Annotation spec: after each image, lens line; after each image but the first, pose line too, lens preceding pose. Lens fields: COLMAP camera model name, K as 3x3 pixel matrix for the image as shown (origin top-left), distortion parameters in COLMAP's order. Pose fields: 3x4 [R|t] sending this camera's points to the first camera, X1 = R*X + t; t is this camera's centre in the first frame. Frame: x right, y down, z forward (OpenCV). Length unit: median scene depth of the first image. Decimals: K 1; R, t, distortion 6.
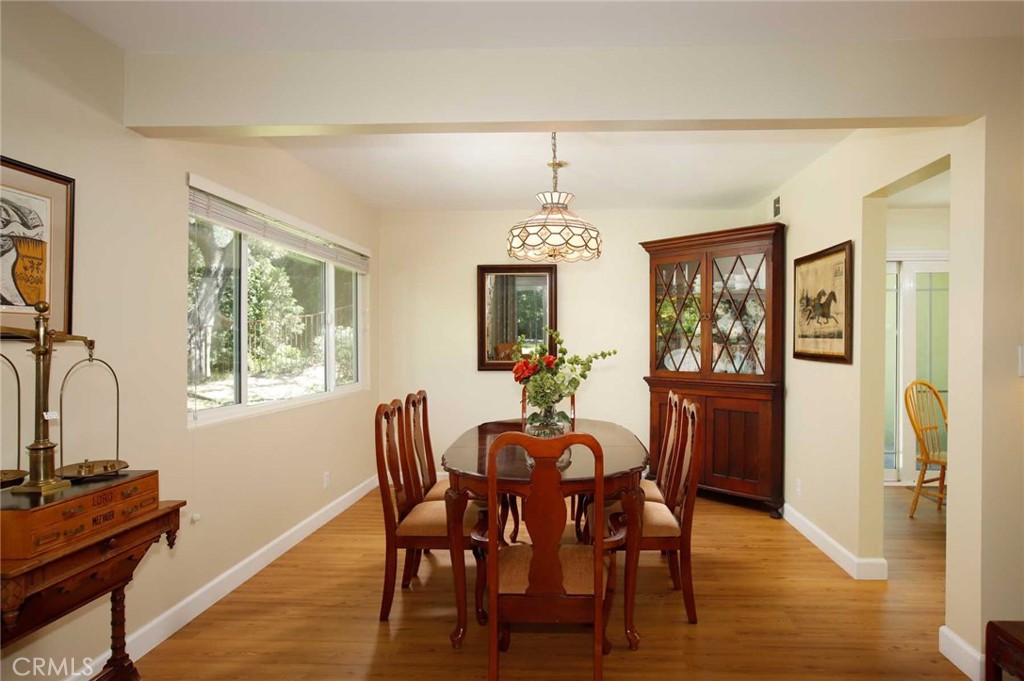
lens RADIAL K [[577.1, 0, 510.0], [0, 577.1, 342.2], [0, 0, 1]] dist [-0.029370, 0.025720]
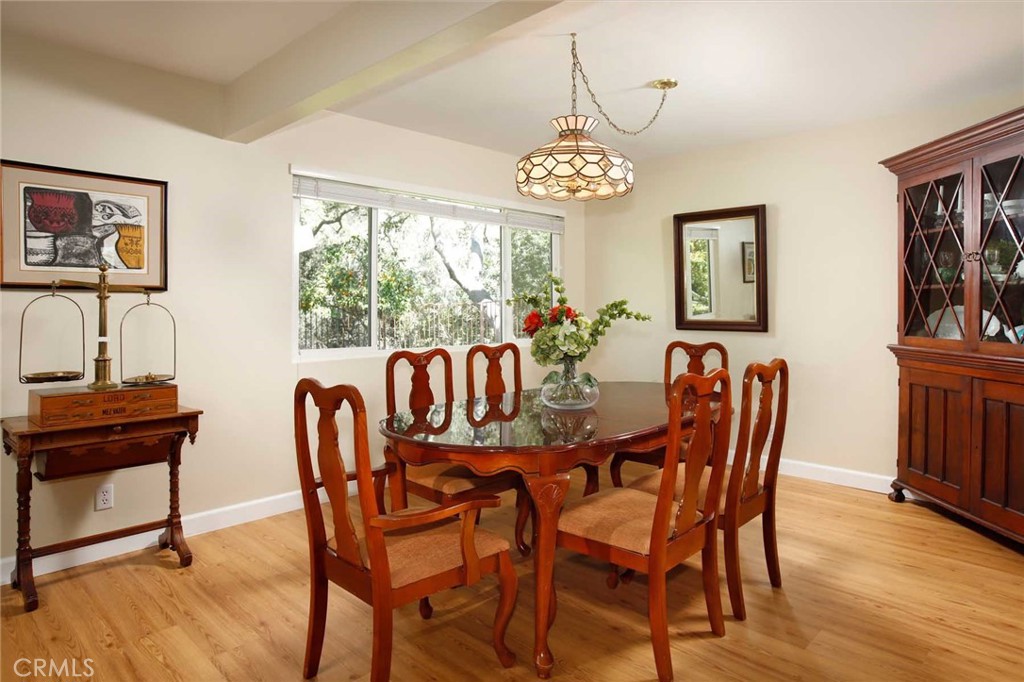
lens RADIAL K [[532.5, 0, 512.1], [0, 532.5, 307.4], [0, 0, 1]] dist [-0.026639, 0.016374]
pose [[0.775543, 0.004695, -0.631278, 0.795021], [-0.002388, 0.999987, 0.004505, 0.029828], [0.631291, -0.001986, 0.775544, 0.516809]]
